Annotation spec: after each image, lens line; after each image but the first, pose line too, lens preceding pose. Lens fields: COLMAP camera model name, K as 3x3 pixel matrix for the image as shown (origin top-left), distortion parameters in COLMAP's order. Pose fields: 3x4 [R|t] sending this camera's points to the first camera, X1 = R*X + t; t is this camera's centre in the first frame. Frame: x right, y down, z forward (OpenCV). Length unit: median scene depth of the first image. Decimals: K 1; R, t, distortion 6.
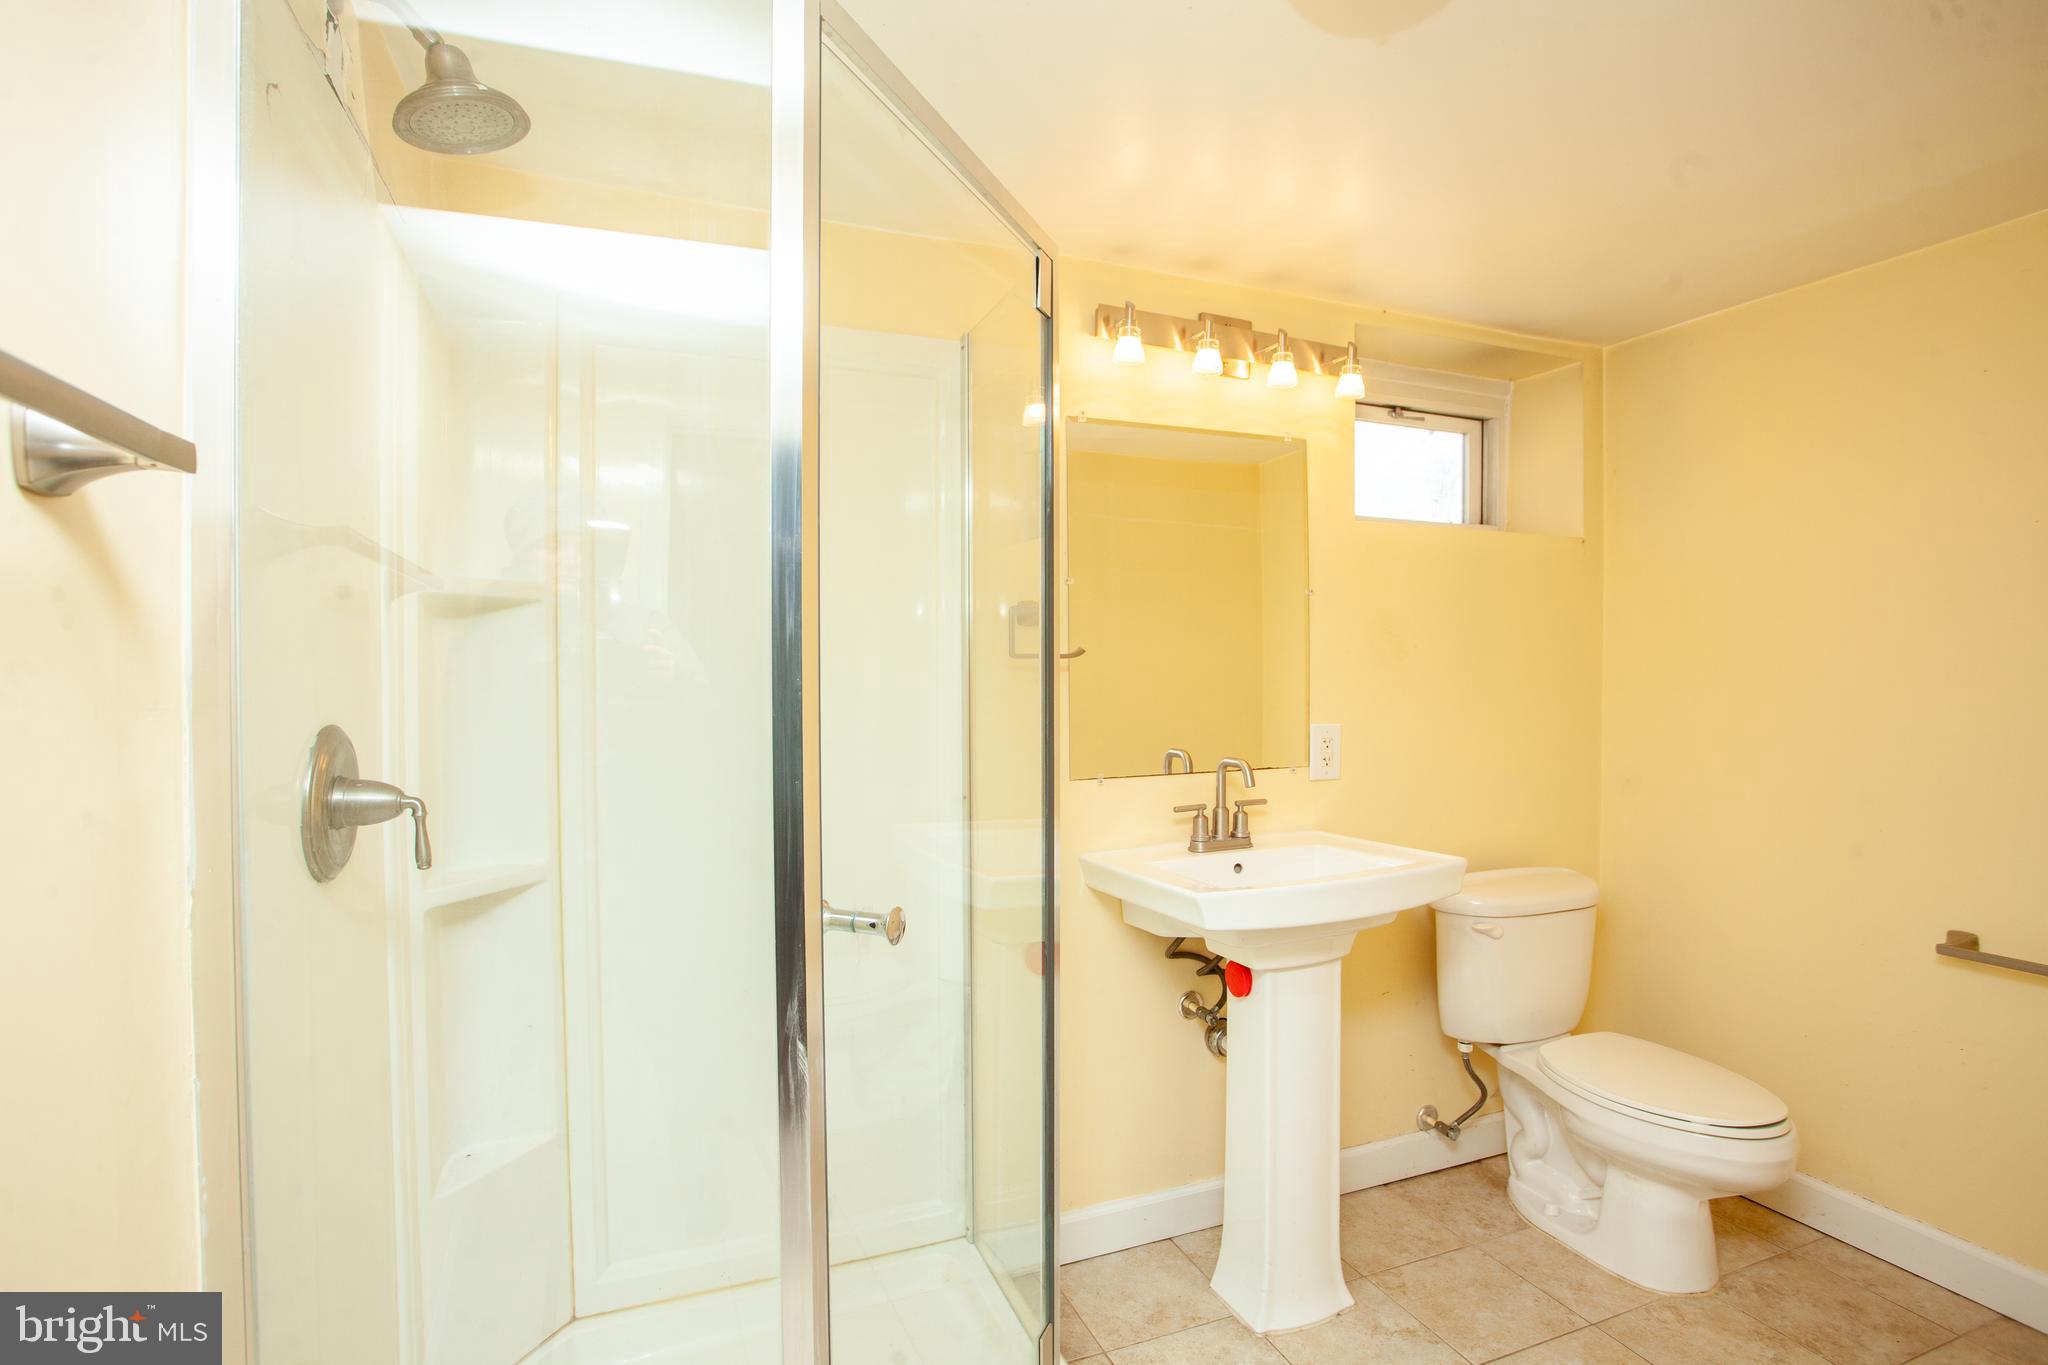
lens RADIAL K [[1005.4, 0, 1024.7], [0, 1005.4, 691.3], [0, 0, 1]] dist [-0.071619, 0.033201]
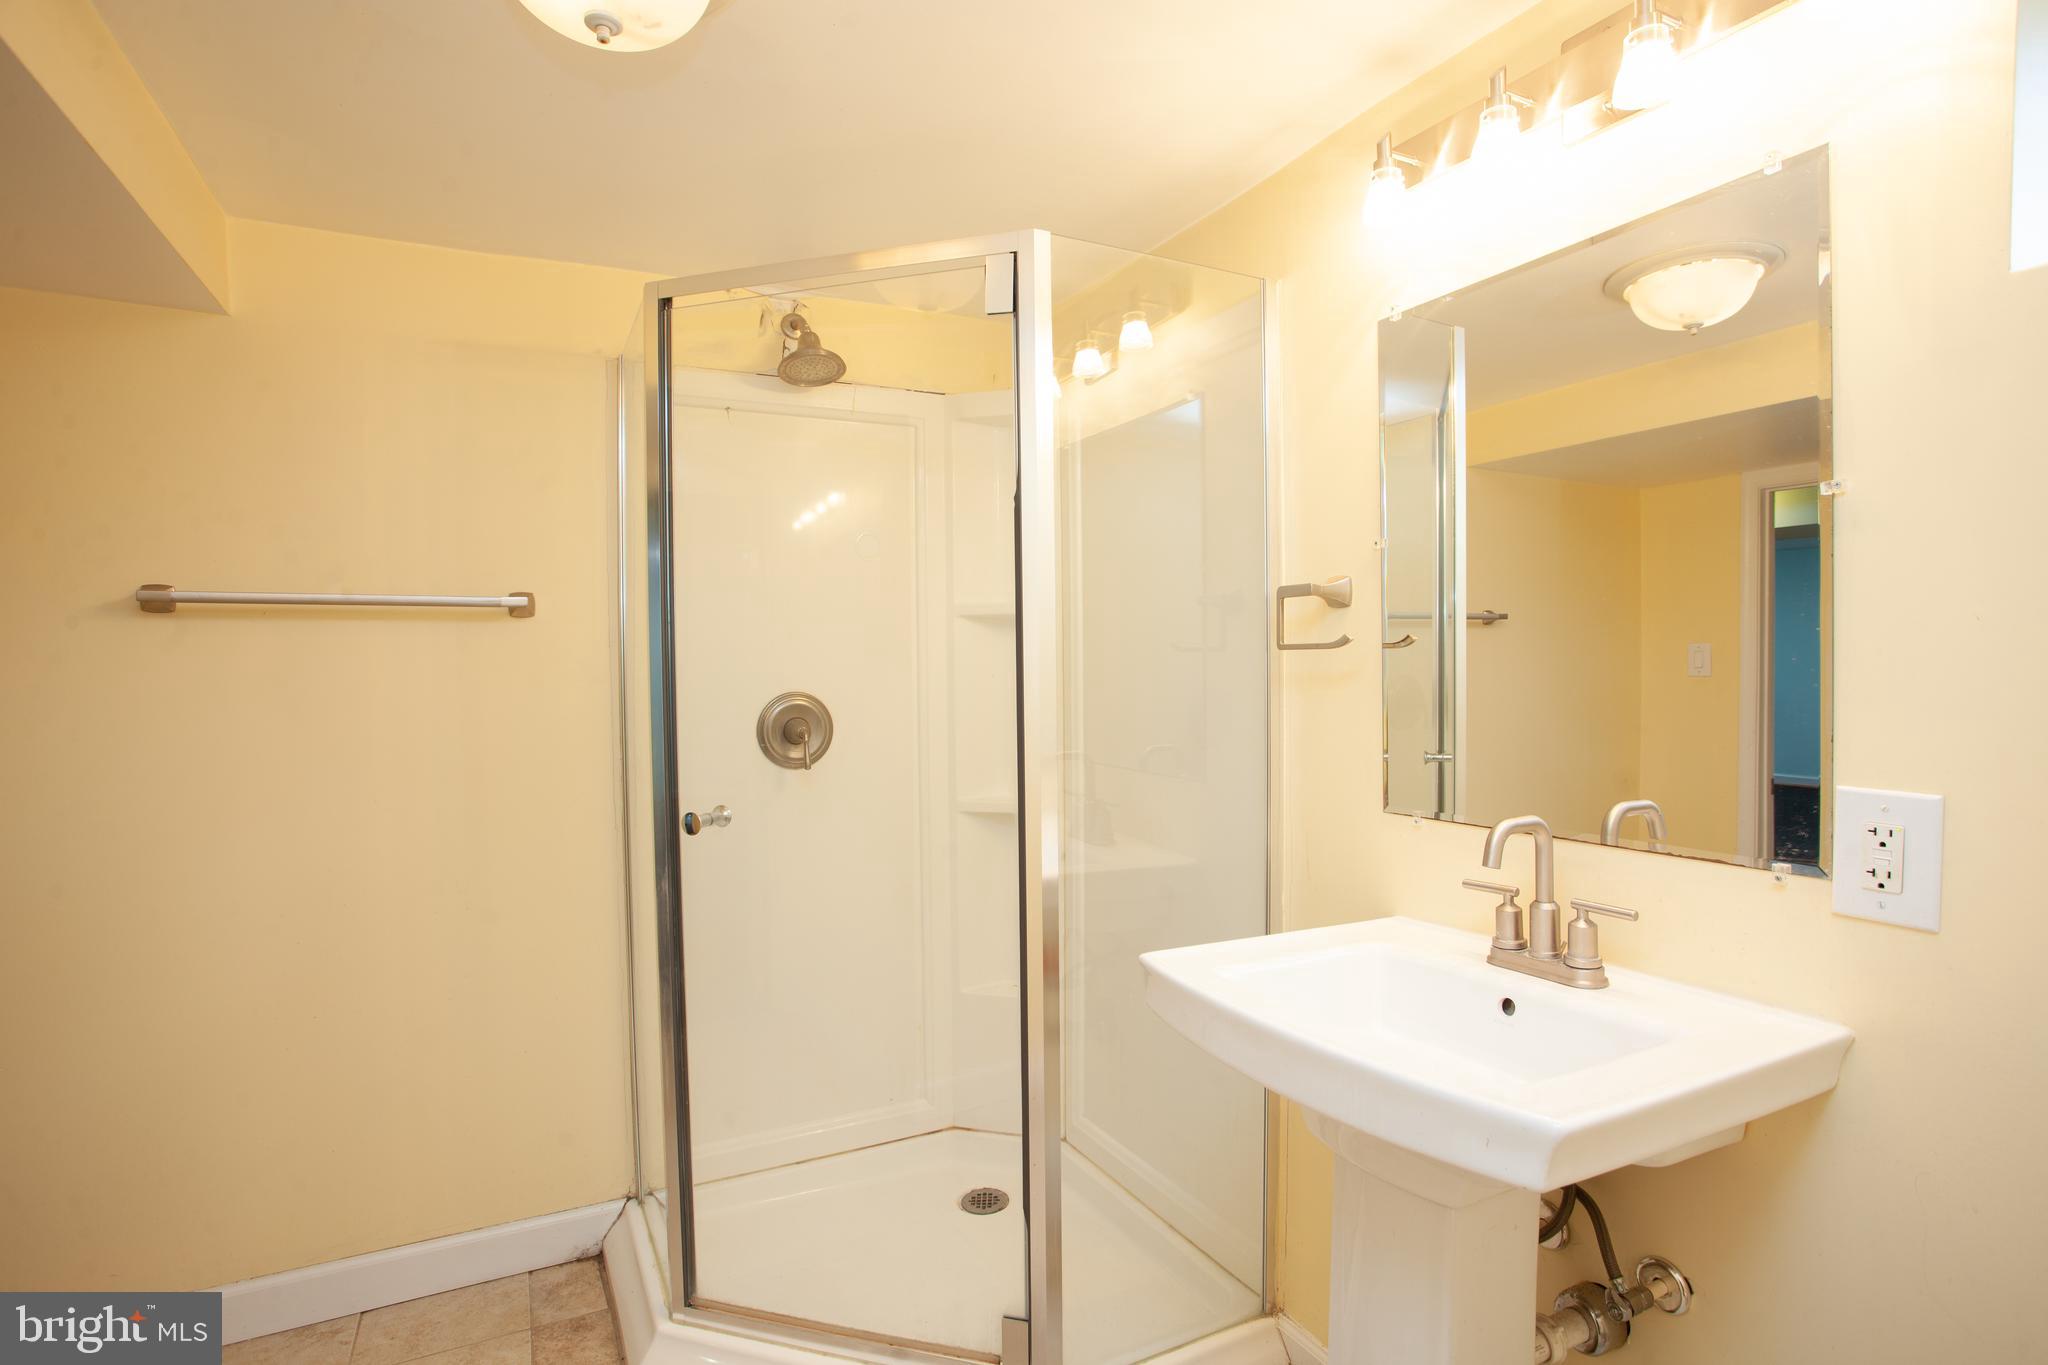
lens RADIAL K [[1005.4, 0, 1024.7], [0, 1005.4, 691.3], [0, 0, 1]] dist [-0.071619, 0.033201]
pose [[0.086370, 0.025824, -0.995928, 0.720199], [-0.016018, 0.999571, 0.024529, -0.014175], [0.996134, 0.013834, 0.086747, 0.640920]]
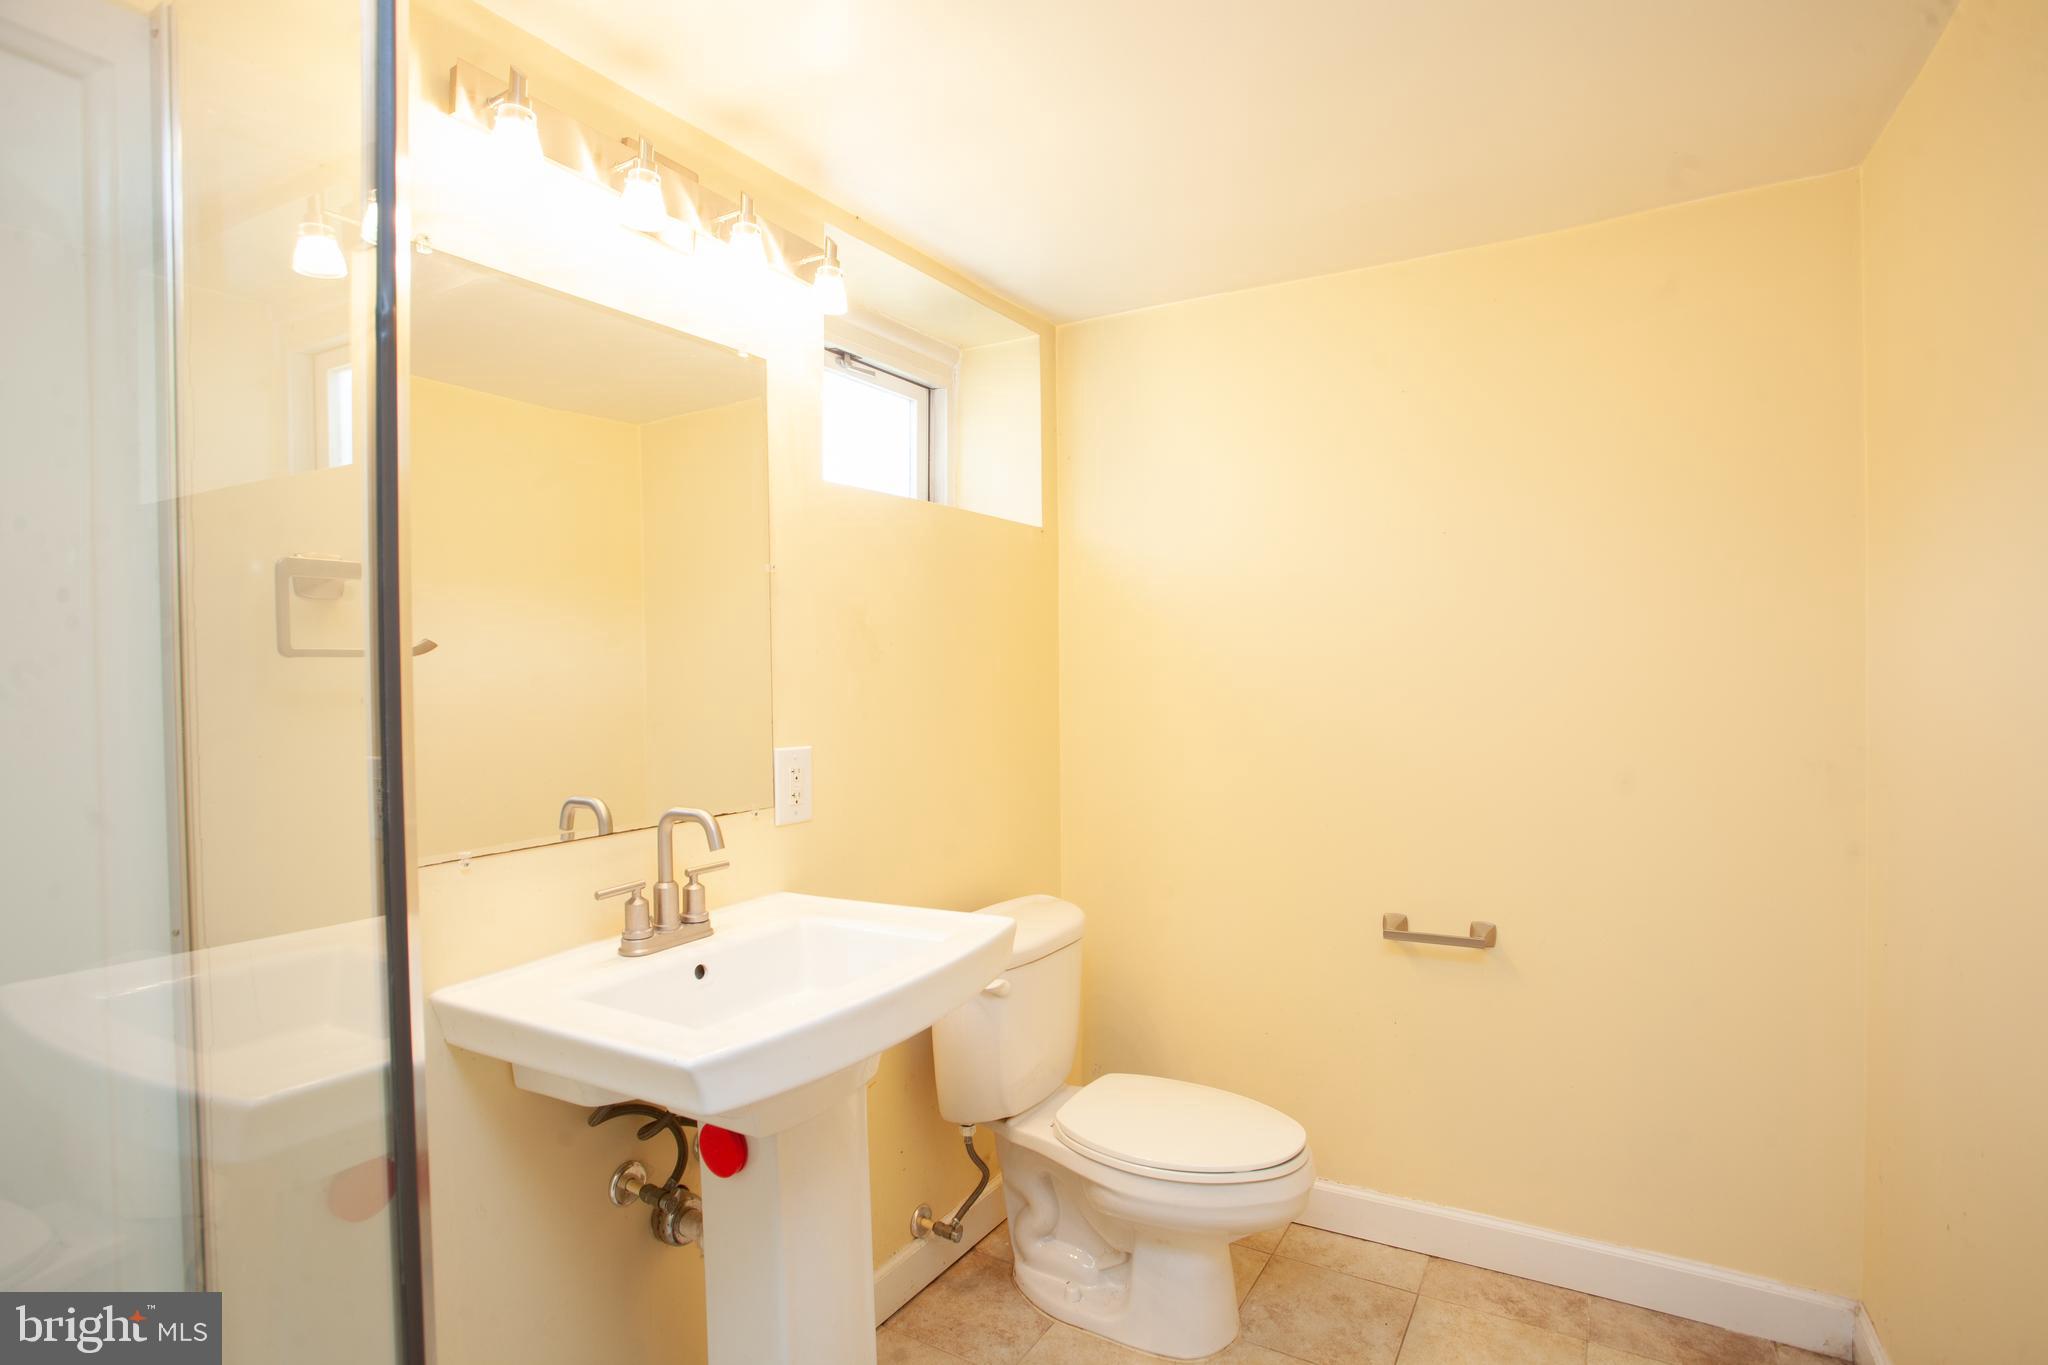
lens RADIAL K [[1005.4, 0, 1024.7], [0, 1005.4, 691.3], [0, 0, 1]] dist [-0.071619, 0.033201]
pose [[0.797520, -0.019109, 0.602990, -0.010408], [0.023470, 0.999724, 0.000639, -0.005934], [-0.602836, 0.013643, 0.797749, 0.320946]]
